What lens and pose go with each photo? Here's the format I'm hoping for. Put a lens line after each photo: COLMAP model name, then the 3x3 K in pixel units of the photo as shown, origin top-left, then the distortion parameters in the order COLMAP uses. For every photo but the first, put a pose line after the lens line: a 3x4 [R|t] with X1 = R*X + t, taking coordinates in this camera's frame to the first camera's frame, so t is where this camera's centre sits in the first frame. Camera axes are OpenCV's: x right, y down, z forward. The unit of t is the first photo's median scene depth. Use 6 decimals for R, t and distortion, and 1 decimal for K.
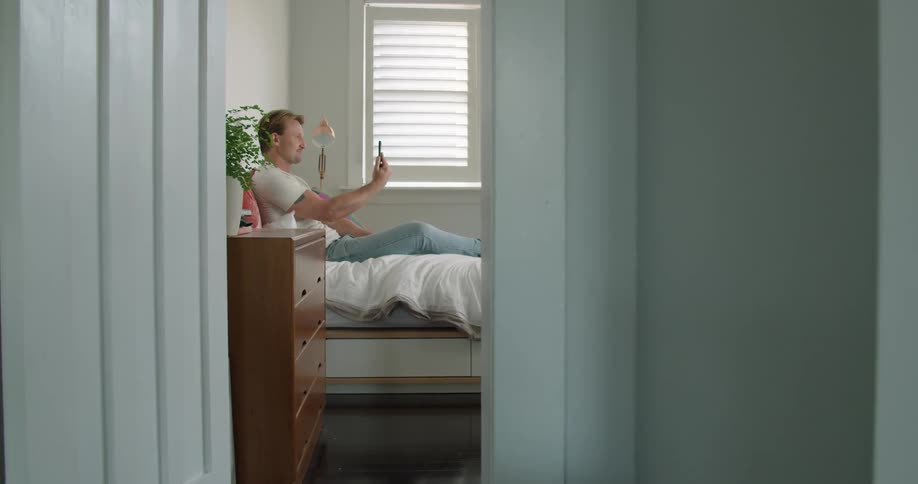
lens RADIAL K [[1012.3, 0, 452.0], [0, 1012.3, 233.5], [0, 0, 1]] dist [-0.061904, 0.000000]
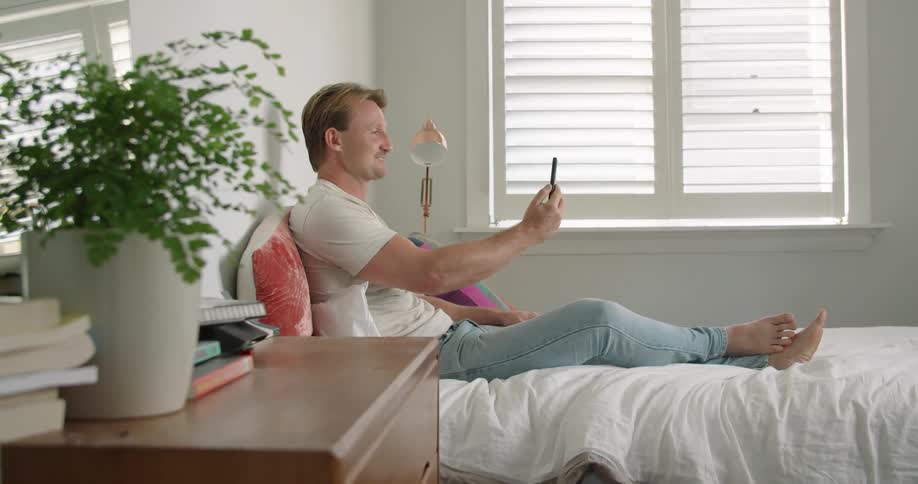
lens RADIAL K [[1012.3, 0, 463.6], [0, 1012.3, 247.6], [0, 0, 1]] dist [-0.061904, 0.000000]
pose [[0.996012, -0.010924, -0.088547, -0.049470], [0.009622, 0.999839, -0.015121, -0.024852], [0.088698, 0.014209, 0.995957, 0.370938]]
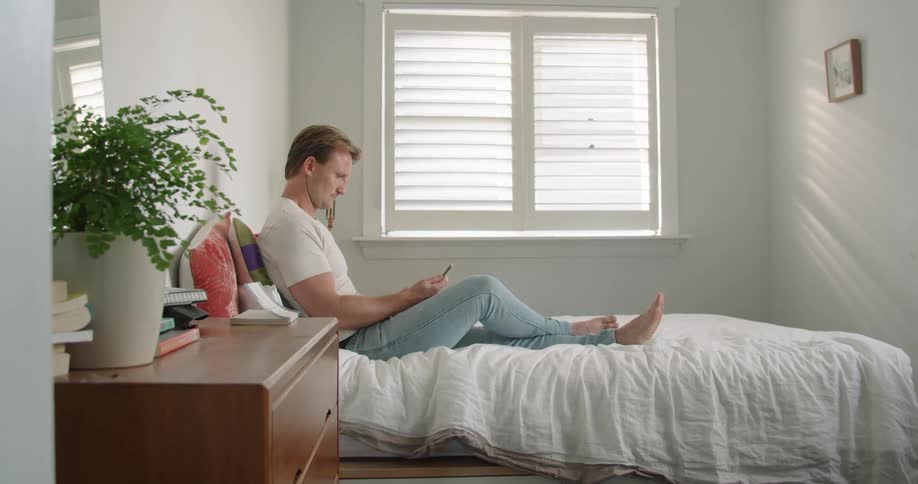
lens RADIAL K [[858.5, 0, 452.4], [0, 858.5, 234.7], [0, 0, 1]] dist [-0.098753, 0.000000]
pose [[0.999856, -0.006526, 0.015679, -0.044205], [0.007125, 0.999235, -0.038458, -0.022262], [-0.015416, 0.038564, 0.999137, 0.333341]]
